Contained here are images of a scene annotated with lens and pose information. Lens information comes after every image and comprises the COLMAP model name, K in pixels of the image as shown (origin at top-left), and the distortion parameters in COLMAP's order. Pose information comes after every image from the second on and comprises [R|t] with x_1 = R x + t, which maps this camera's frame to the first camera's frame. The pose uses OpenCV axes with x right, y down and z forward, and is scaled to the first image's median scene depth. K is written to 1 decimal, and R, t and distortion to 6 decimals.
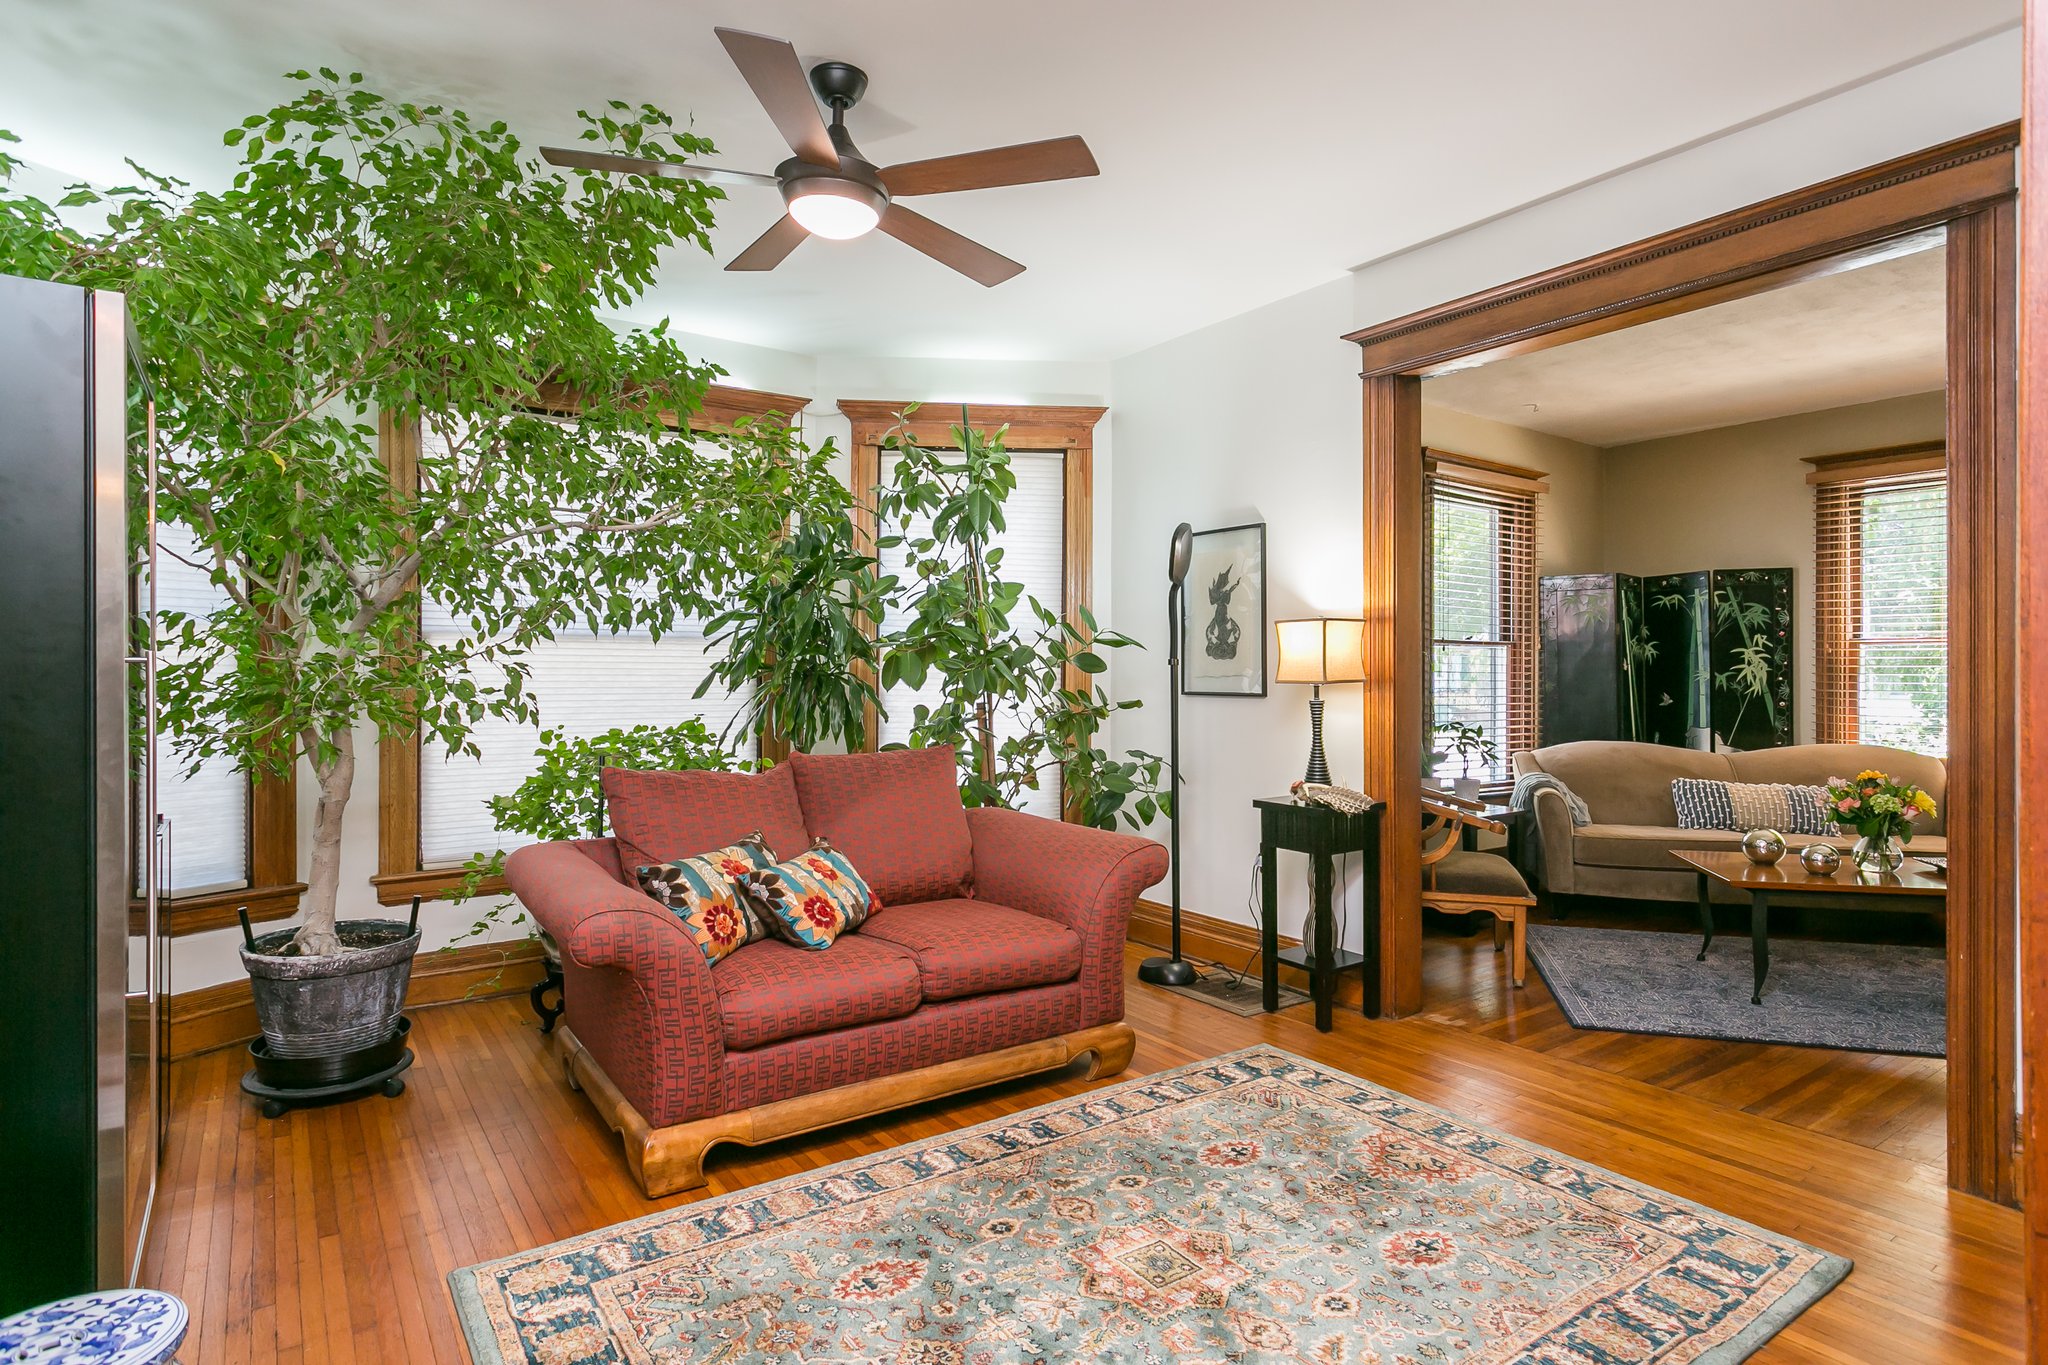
lens RADIAL K [[1161.9, 0, 1020.9], [0, 1161.9, 669.1], [0, 0, 1]] dist [0.002182, 0.000993]
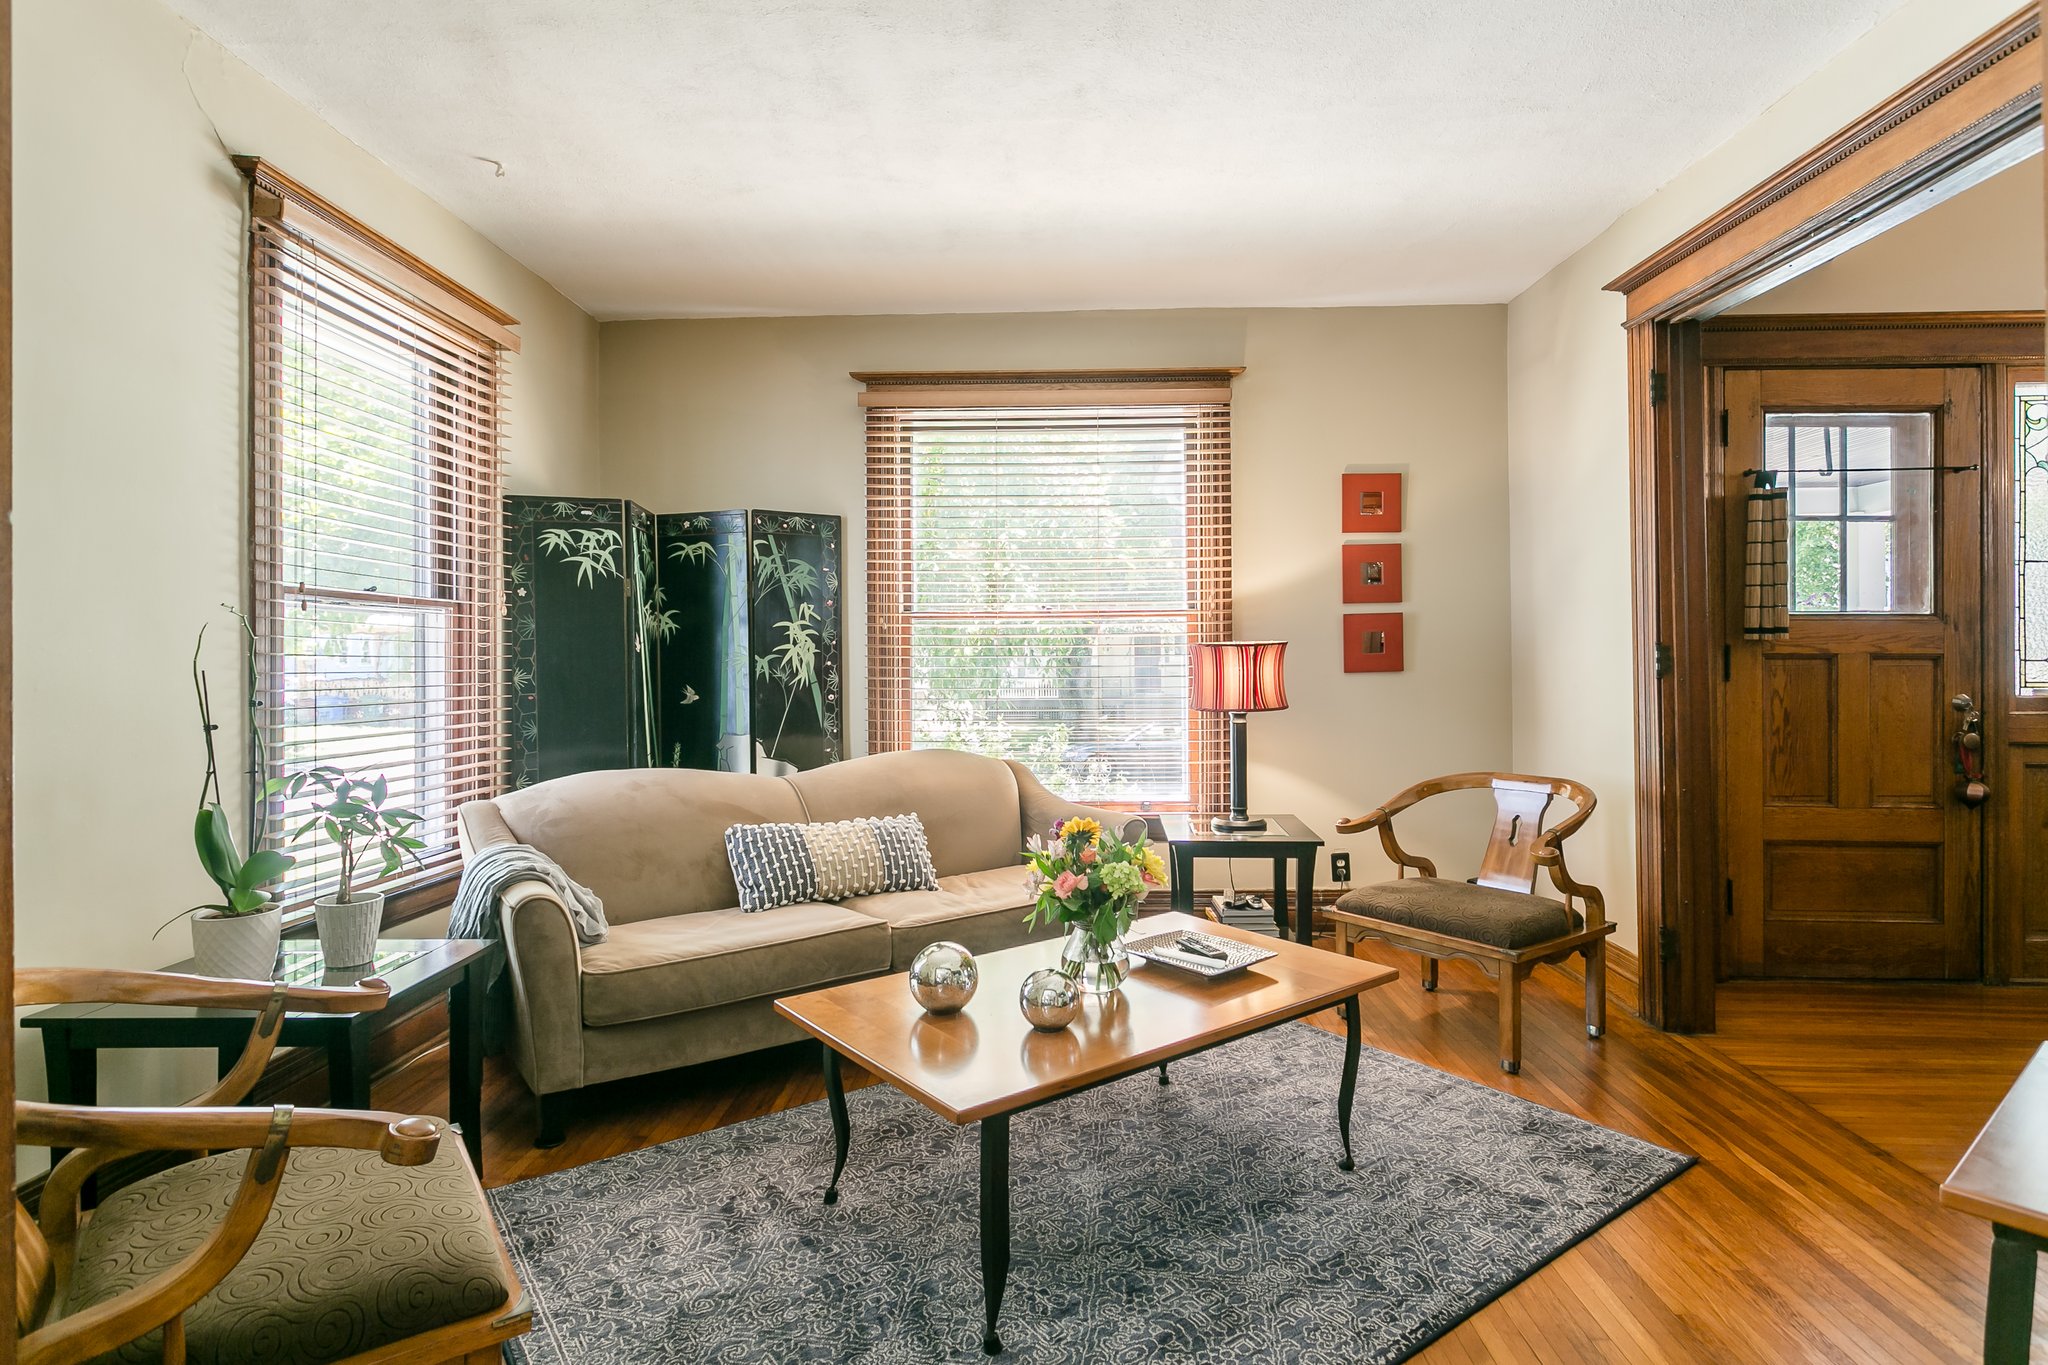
lens RADIAL K [[1086.5, 0, 1024.4], [0, 1086.5, 657.5], [0, 0, 1]] dist [0.002176, 0.000203]
pose [[0.634478, -0.004243, 0.772929, 0.197755], [0.002303, 0.999991, 0.003600, 0.002351], [-0.772937, -0.000504, 0.634482, 0.470154]]
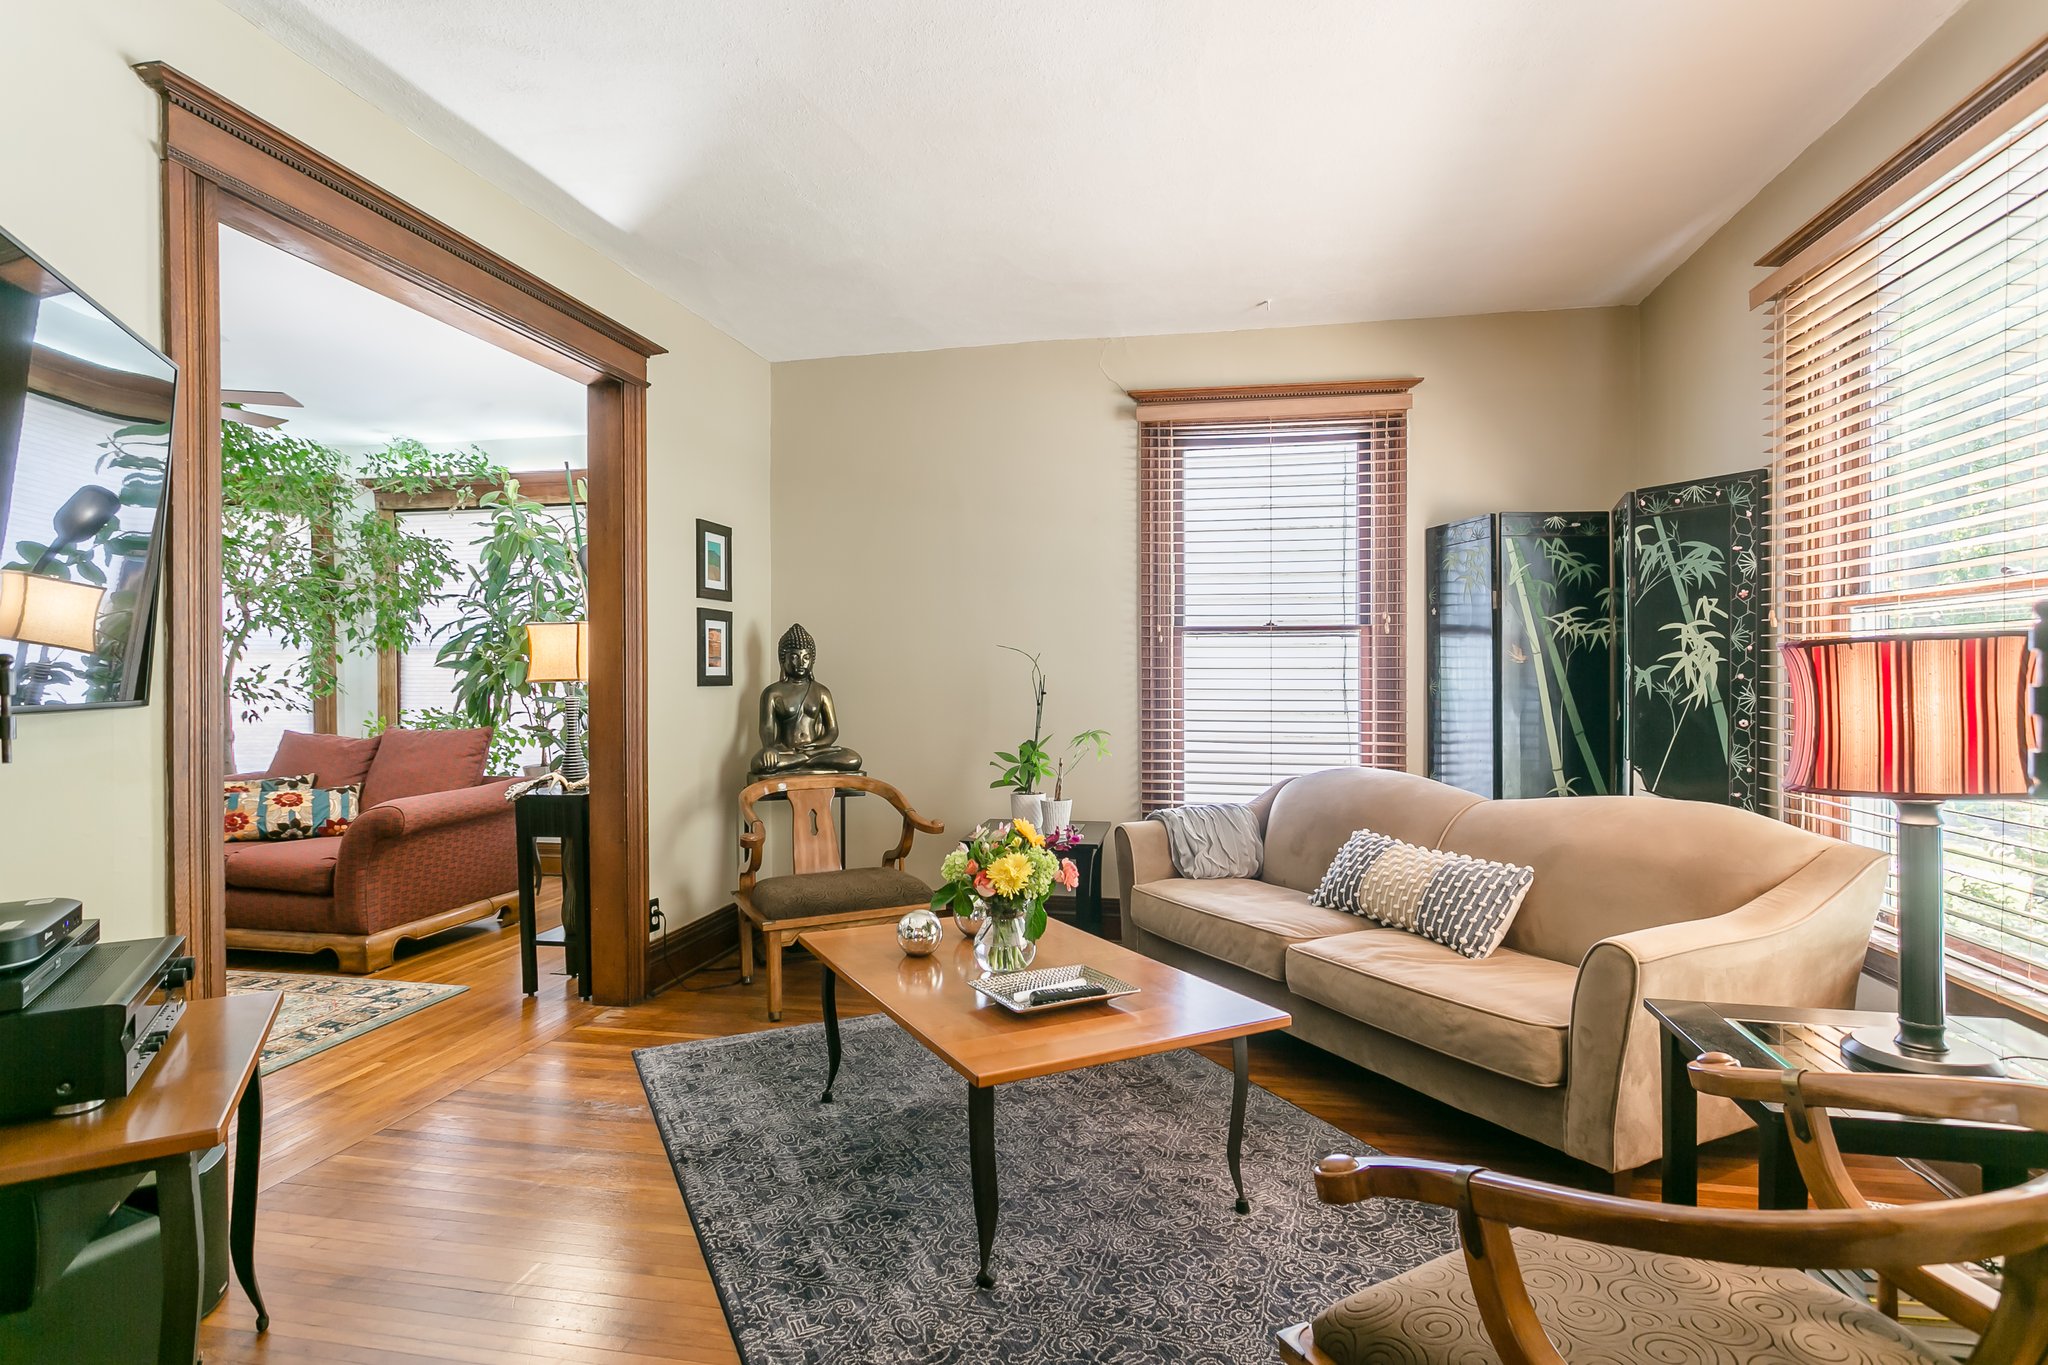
lens RADIAL K [[1087.3, 0, 1024.0], [0, 1087.3, 682.5], [0, 0, 1]] dist [-0.005798, -0.000521]
pose [[0.646720, 0.003216, -0.762721, 0.838268], [0.009232, 0.999885, 0.012044, 0.001931], [0.762672, -0.014830, 0.646616, 0.425041]]
